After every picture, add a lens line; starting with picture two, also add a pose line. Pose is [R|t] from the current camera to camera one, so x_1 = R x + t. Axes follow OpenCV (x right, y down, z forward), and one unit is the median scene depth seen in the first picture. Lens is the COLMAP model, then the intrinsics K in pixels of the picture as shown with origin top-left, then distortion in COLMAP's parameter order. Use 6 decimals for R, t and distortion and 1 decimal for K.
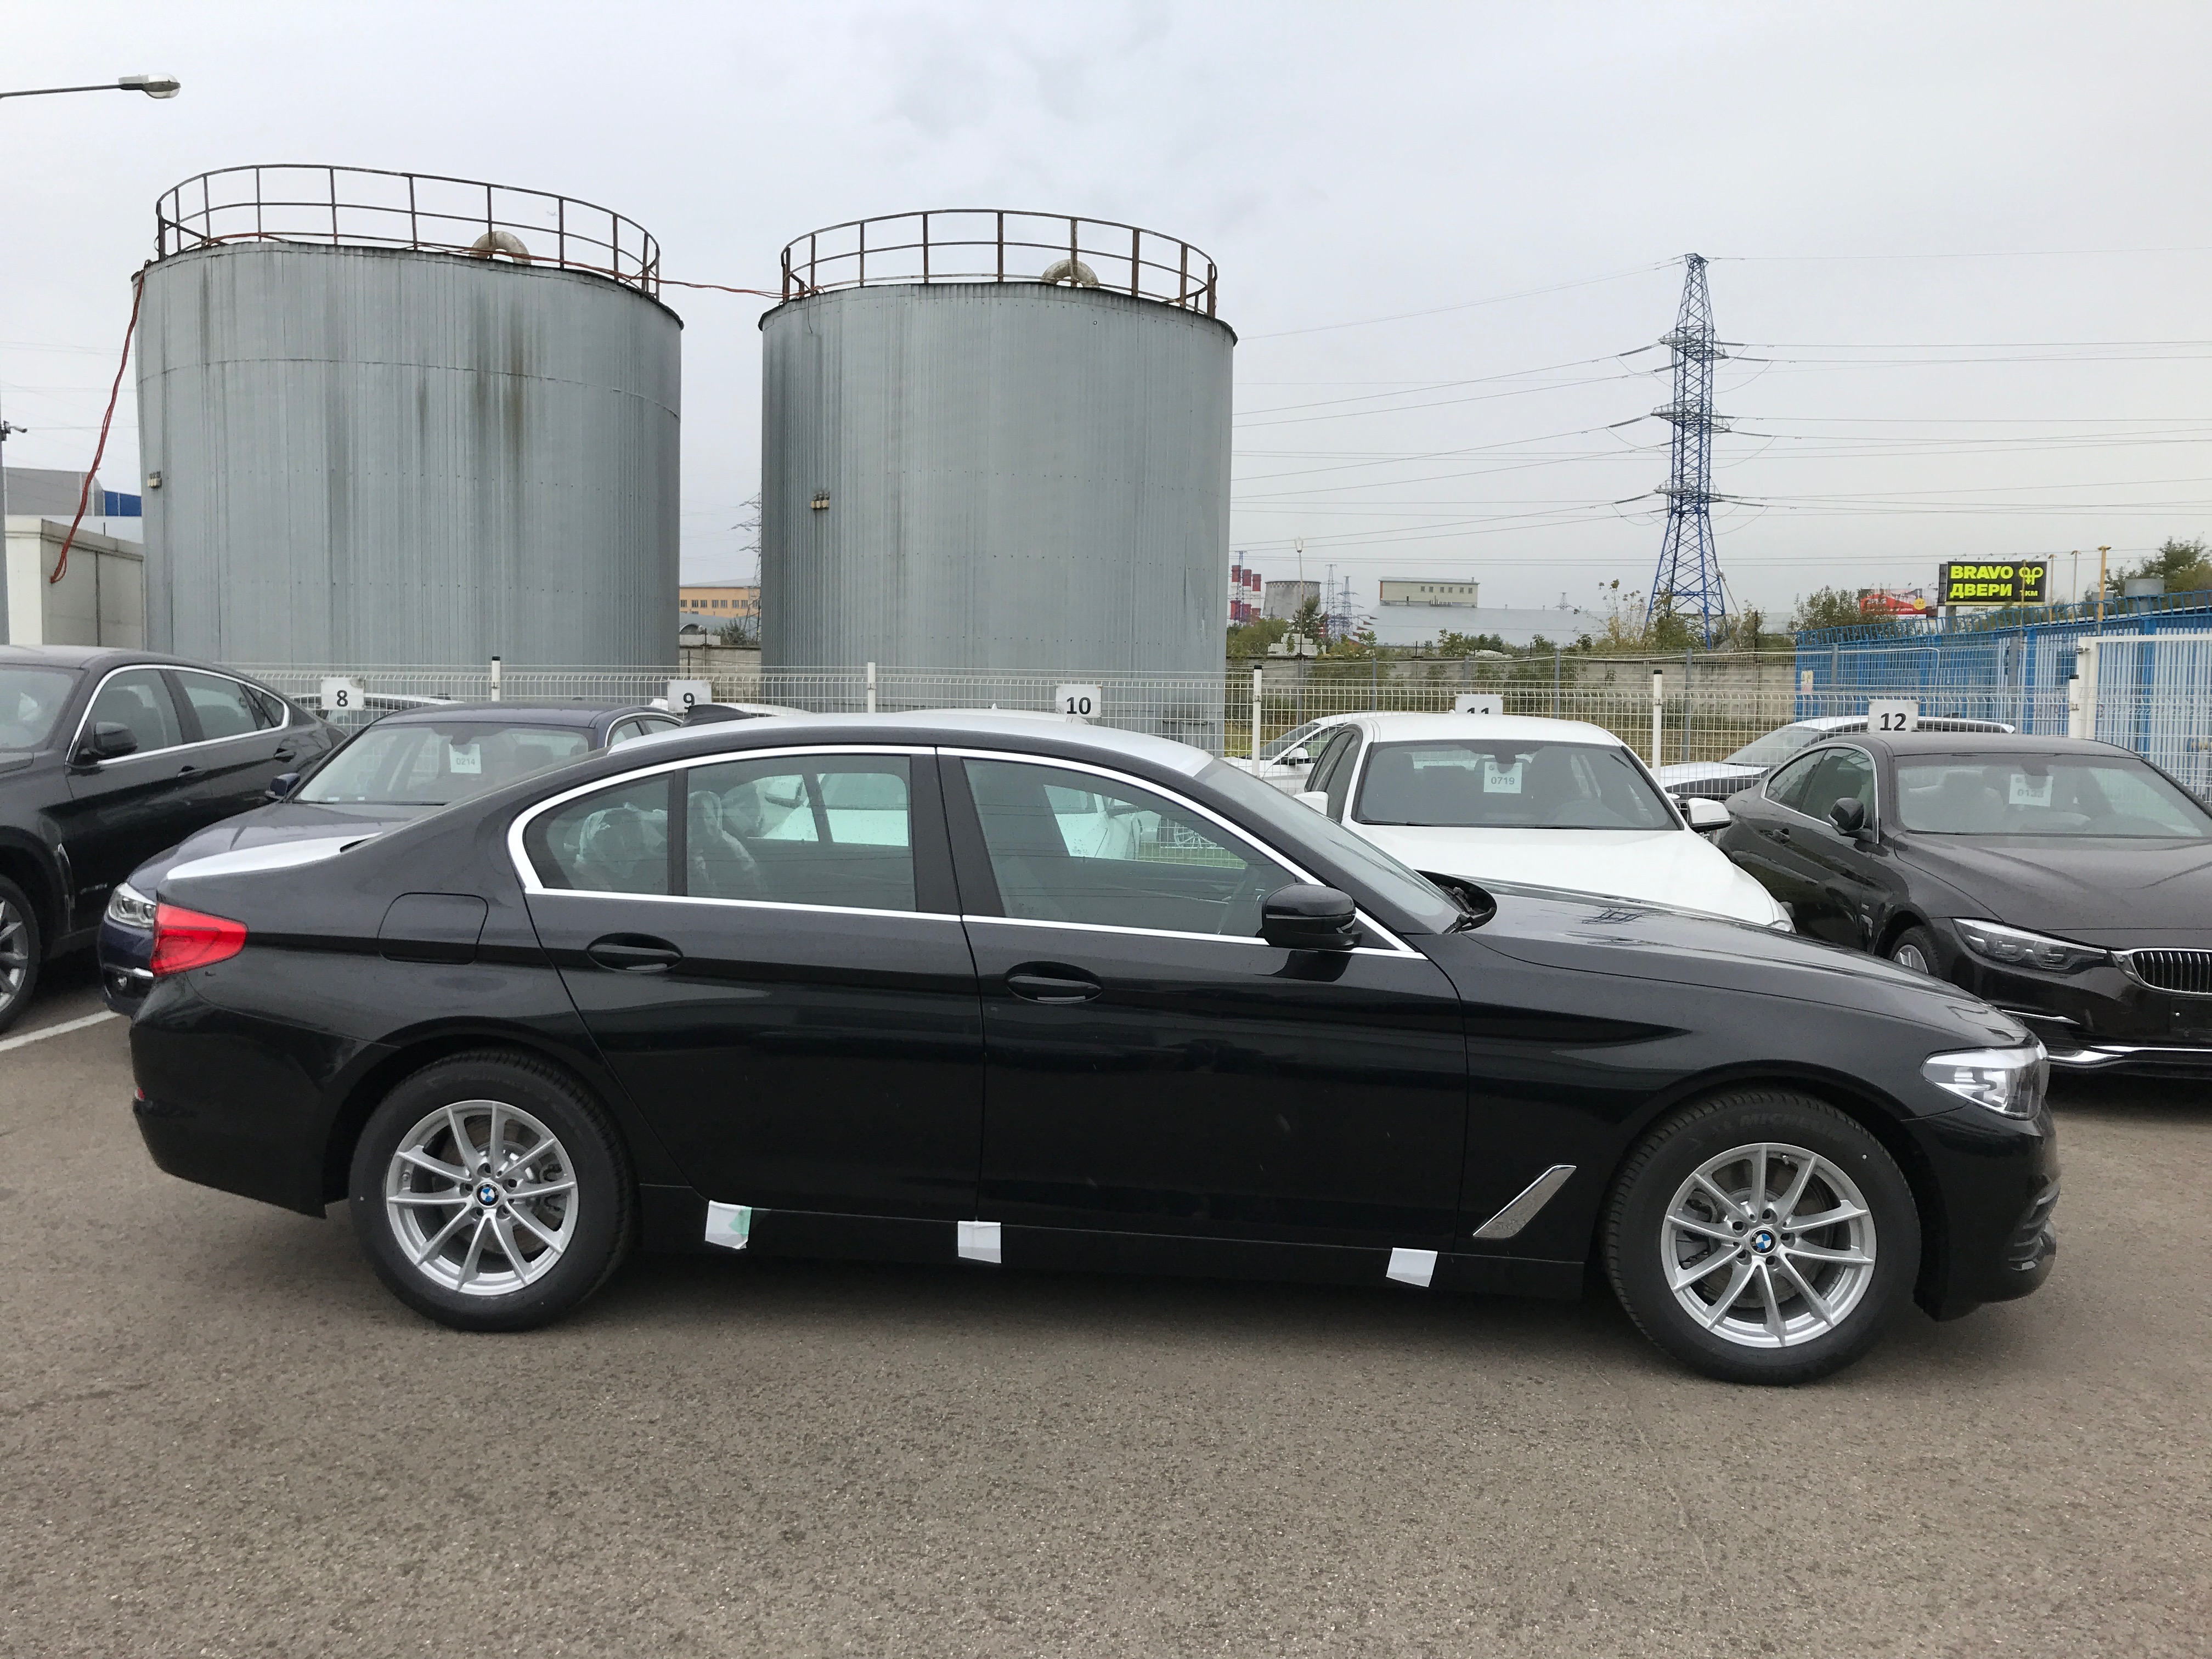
lens RADIAL K [[1771.6, 0, 1095.2], [0, 1771.6, 850.0], [0, 0, 1]] dist [0.021244, -0.008531]
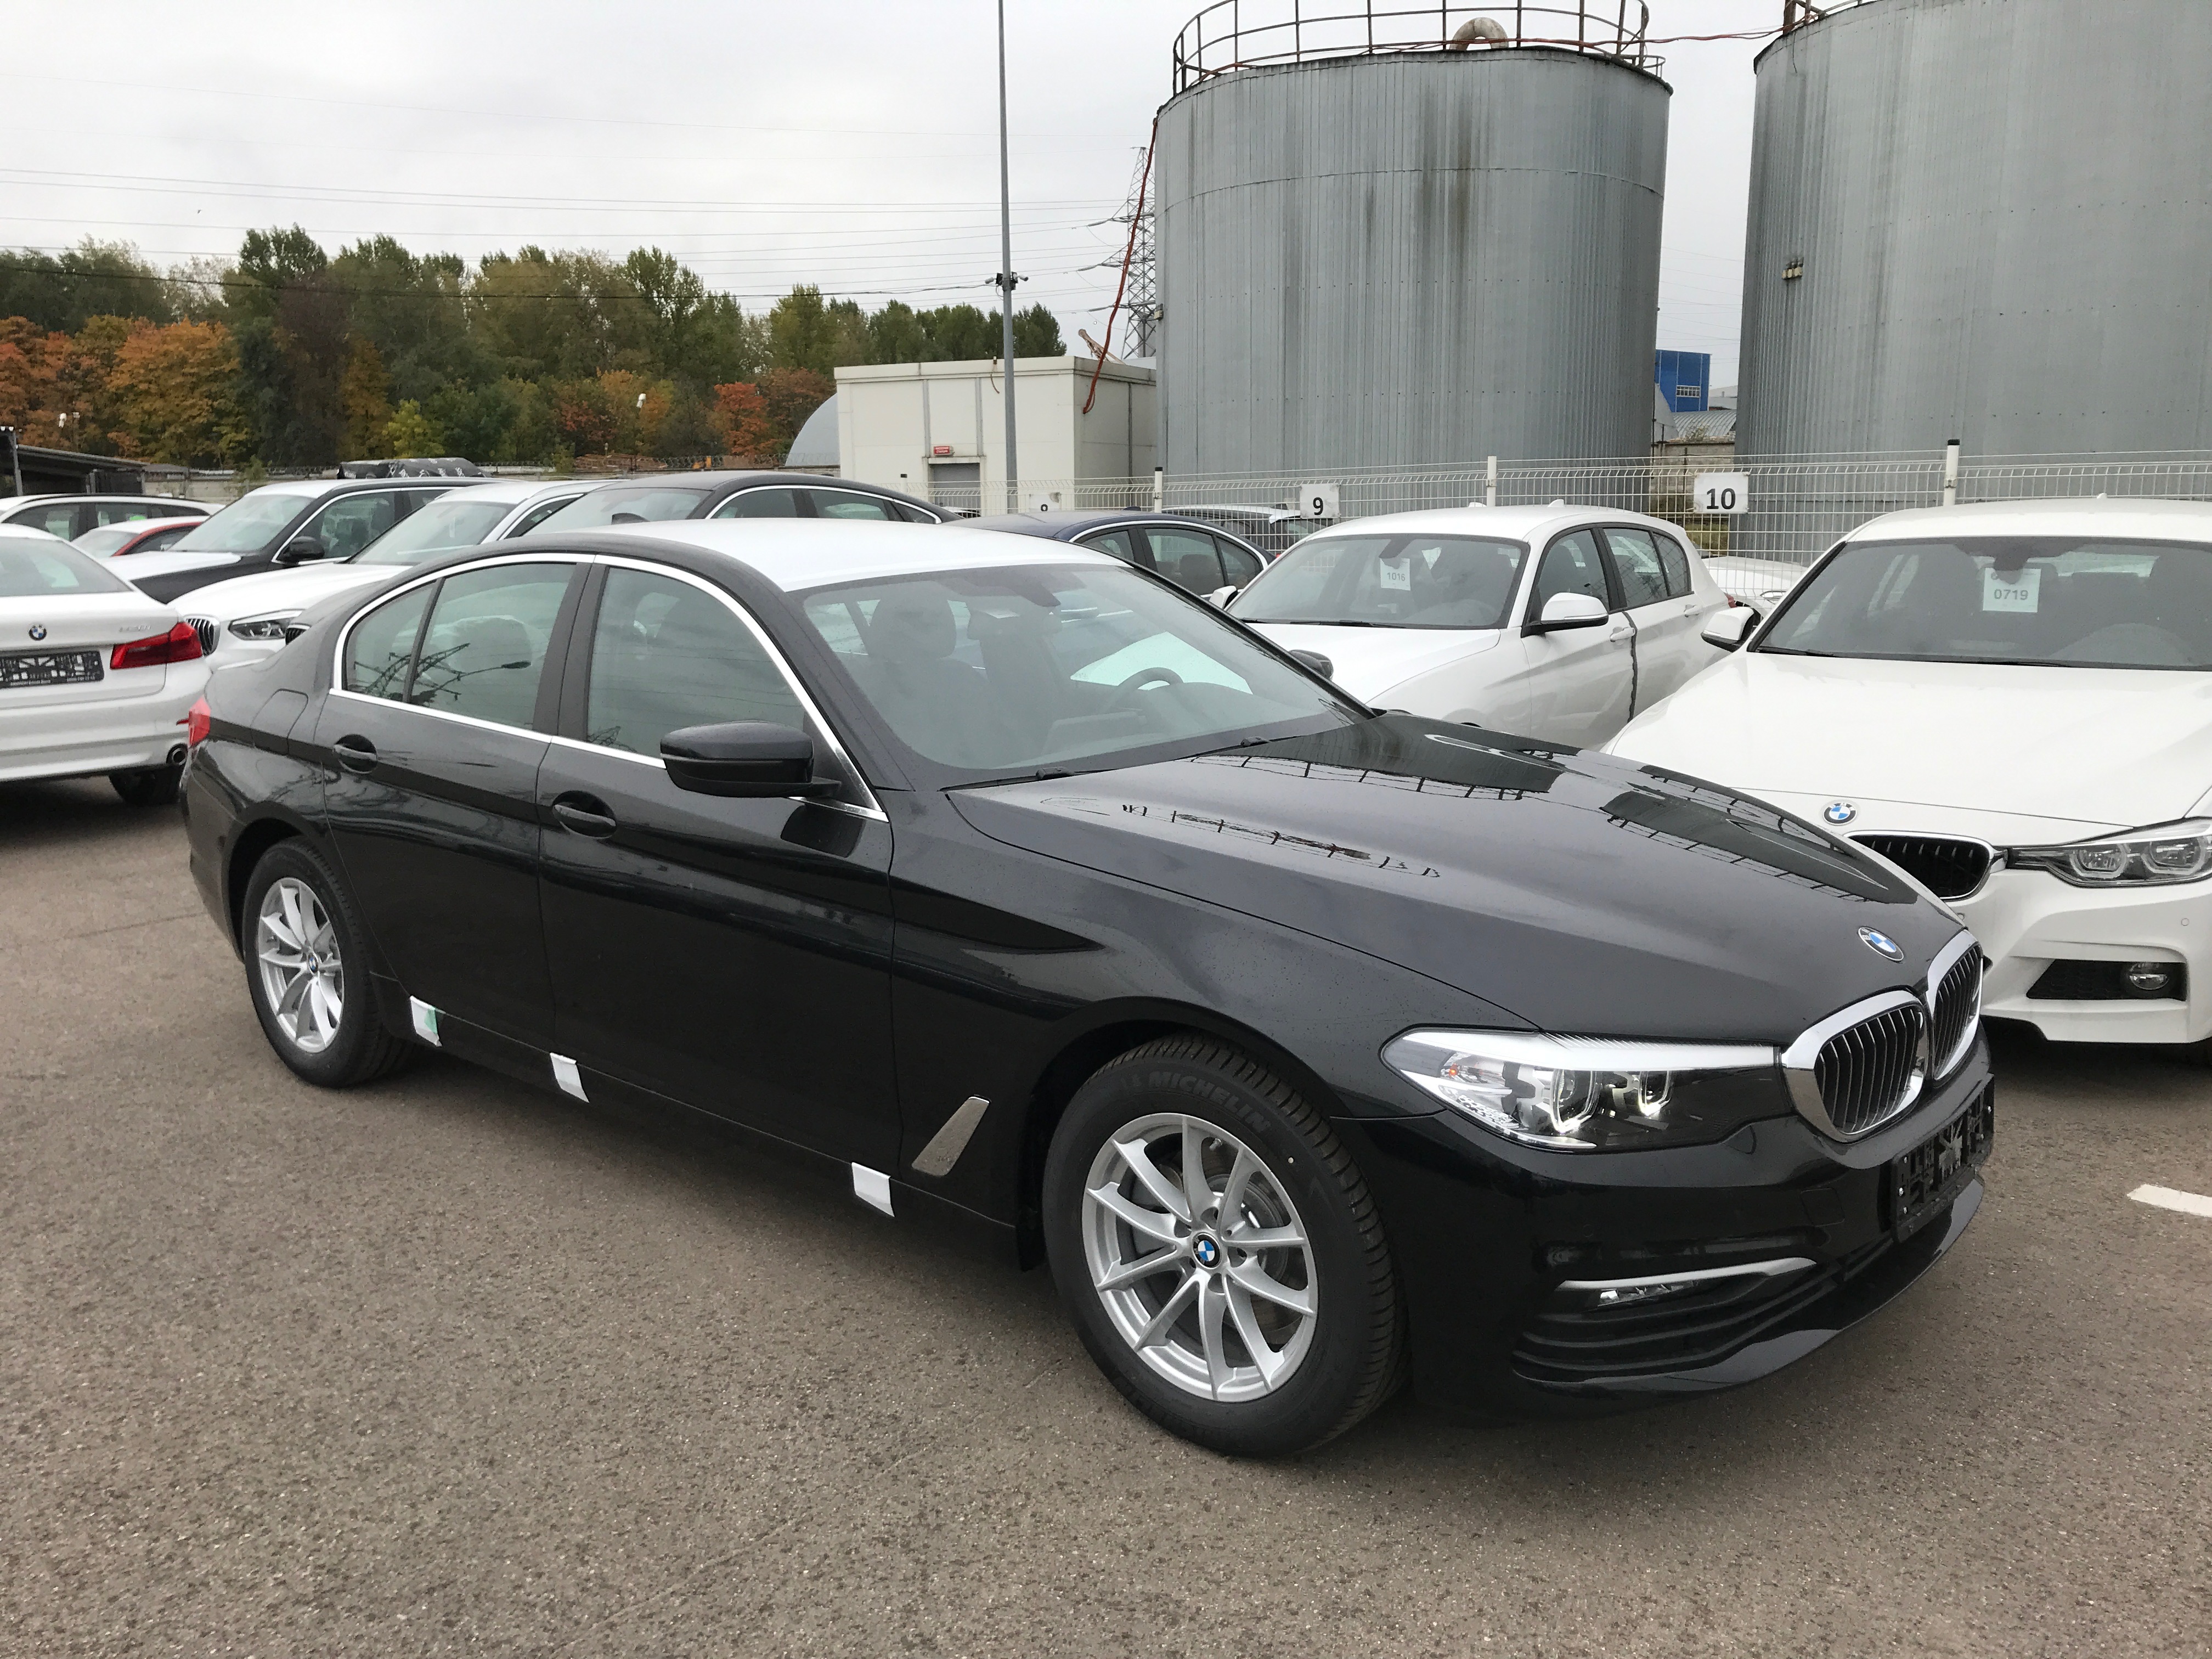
lens RADIAL K [[1771.6, 0, 1102.4], [0, 1771.6, 840.2], [0, 0, 1]] dist [0.021244, -0.008531]
pose [[0.812669, 0.086794, -0.576225, 0.115831], [-0.026954, 0.993386, 0.111614, -0.003540], [0.582102, -0.075174, 0.809634, 0.064385]]
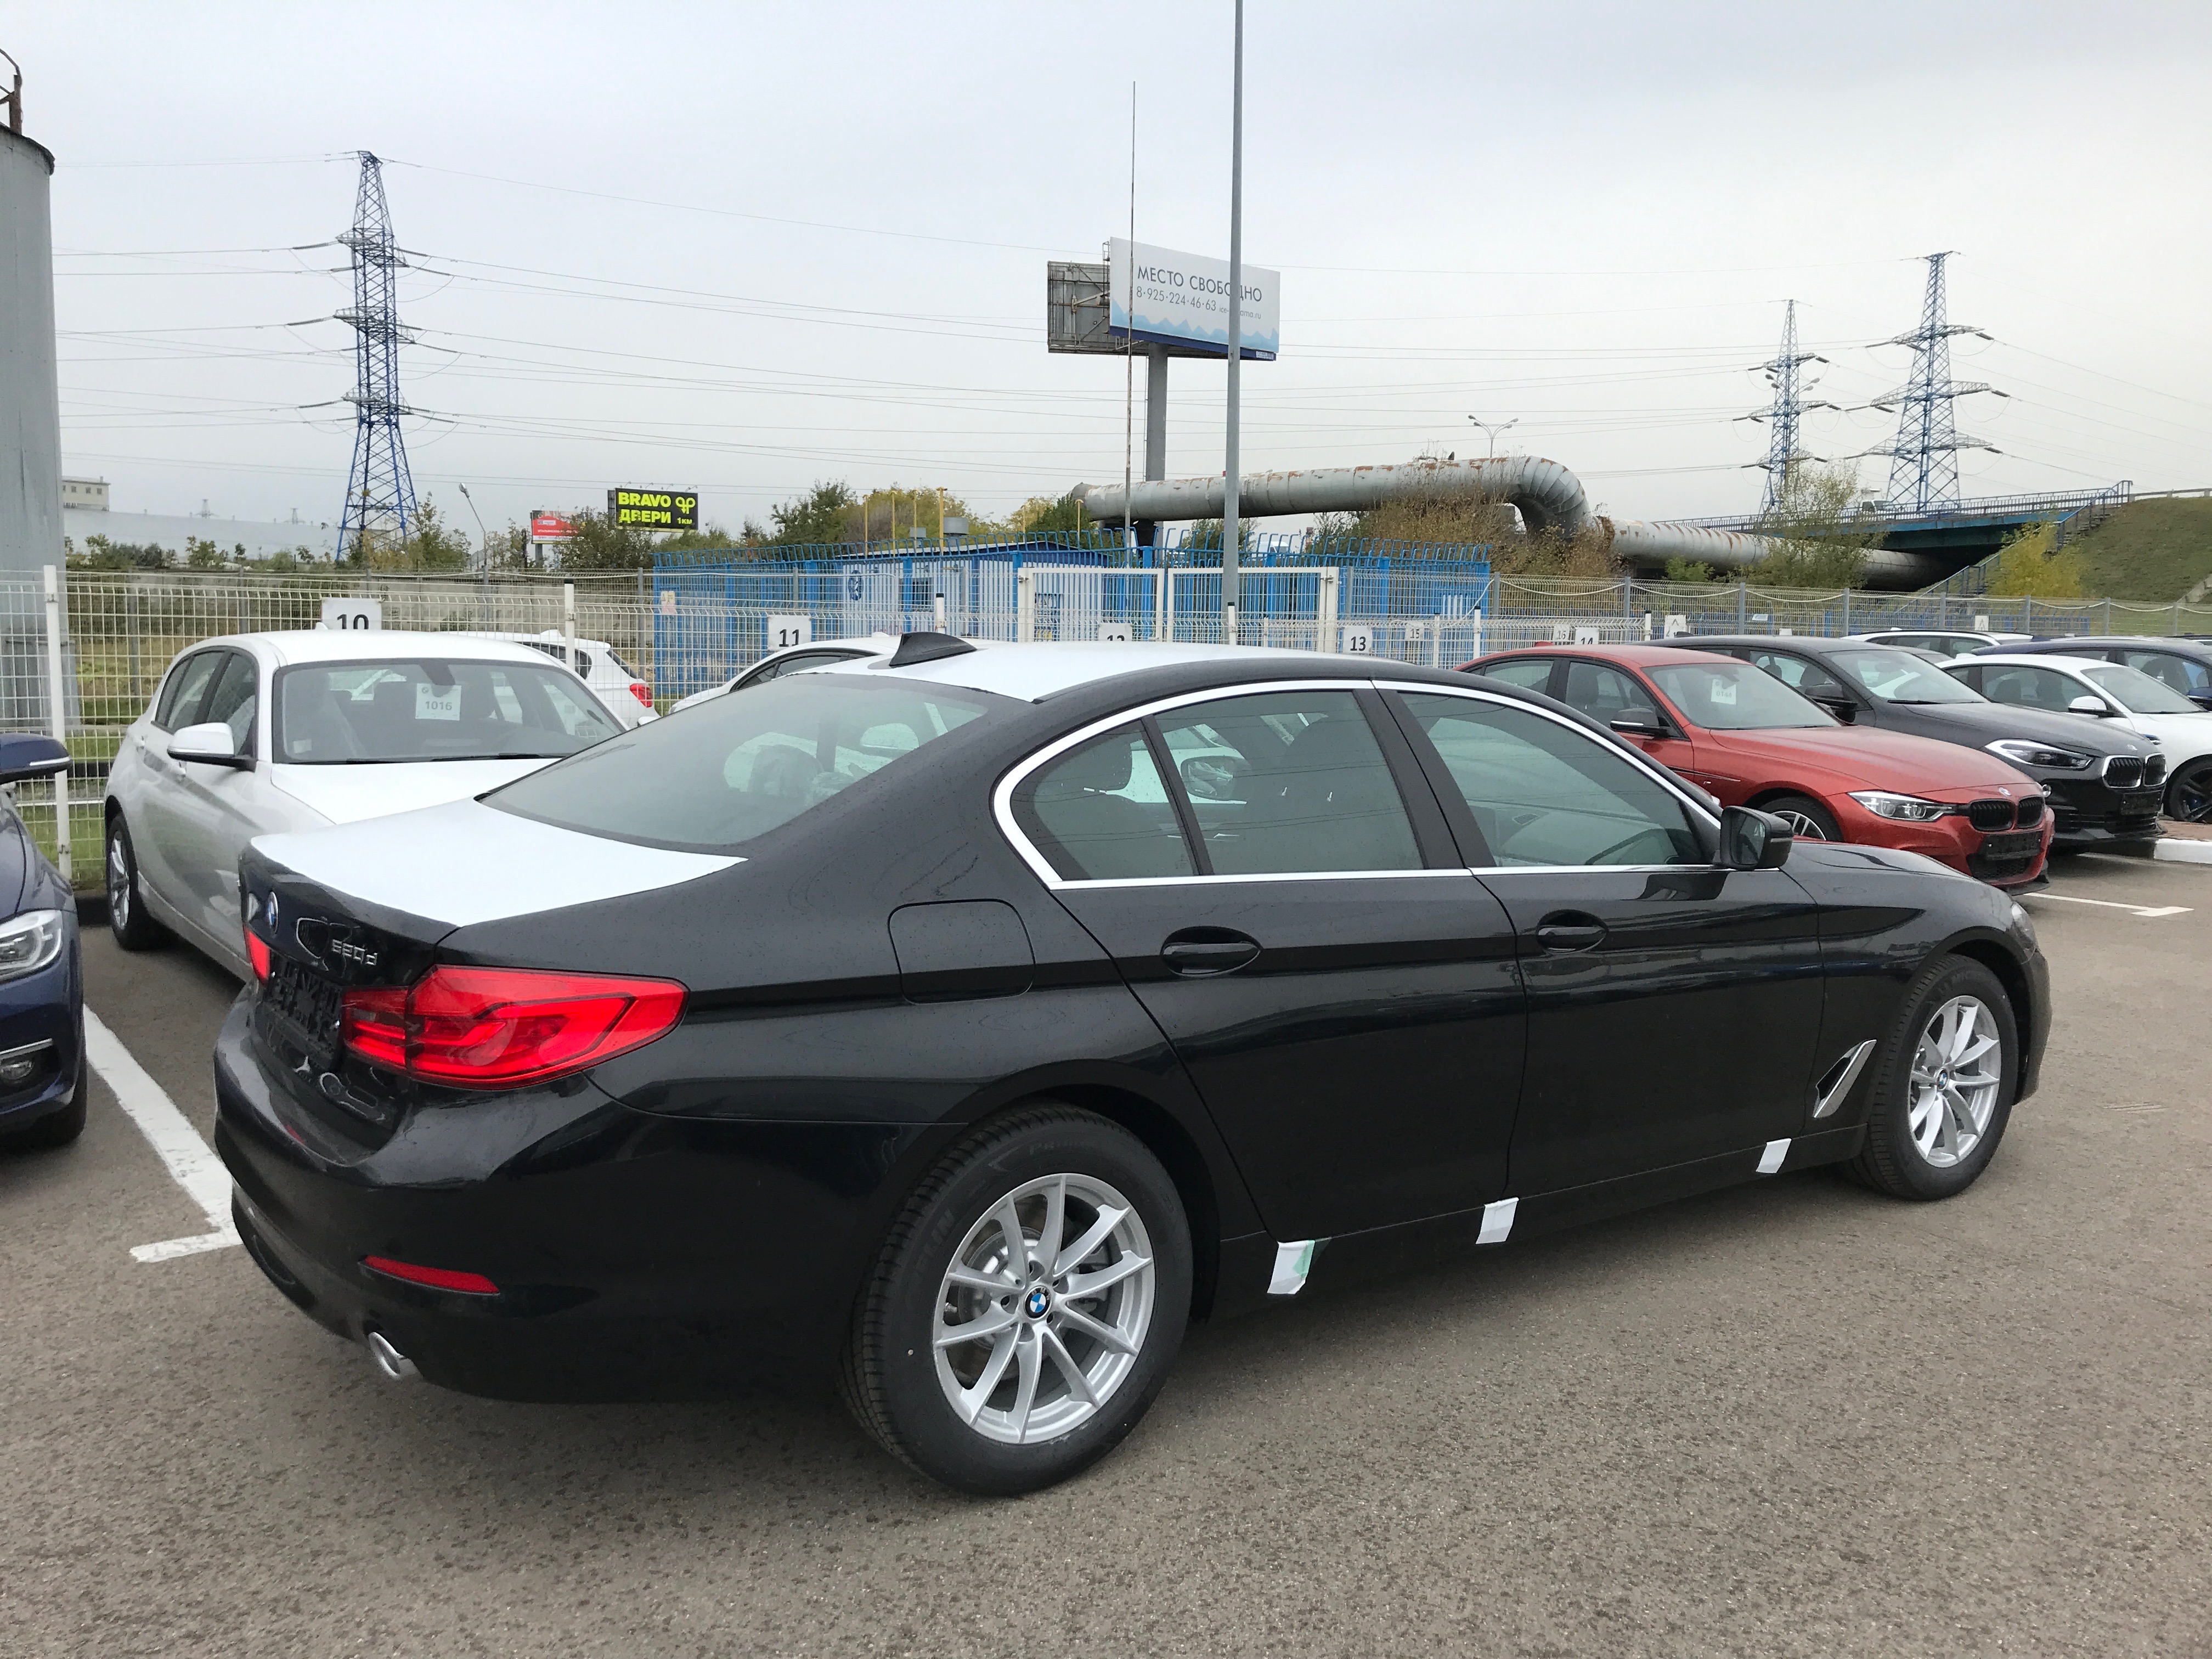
lens RADIAL K [[1771.6, 0, 1092.7], [0, 1771.6, 833.9], [0, 0, 1]] dist [0.021244, -0.008531]
pose [[0.764770, -0.074042, 0.640035, -0.128867], [0.050398, 0.997206, 0.055141, -0.006397], [-0.642329, -0.009914, 0.766365, 0.070349]]
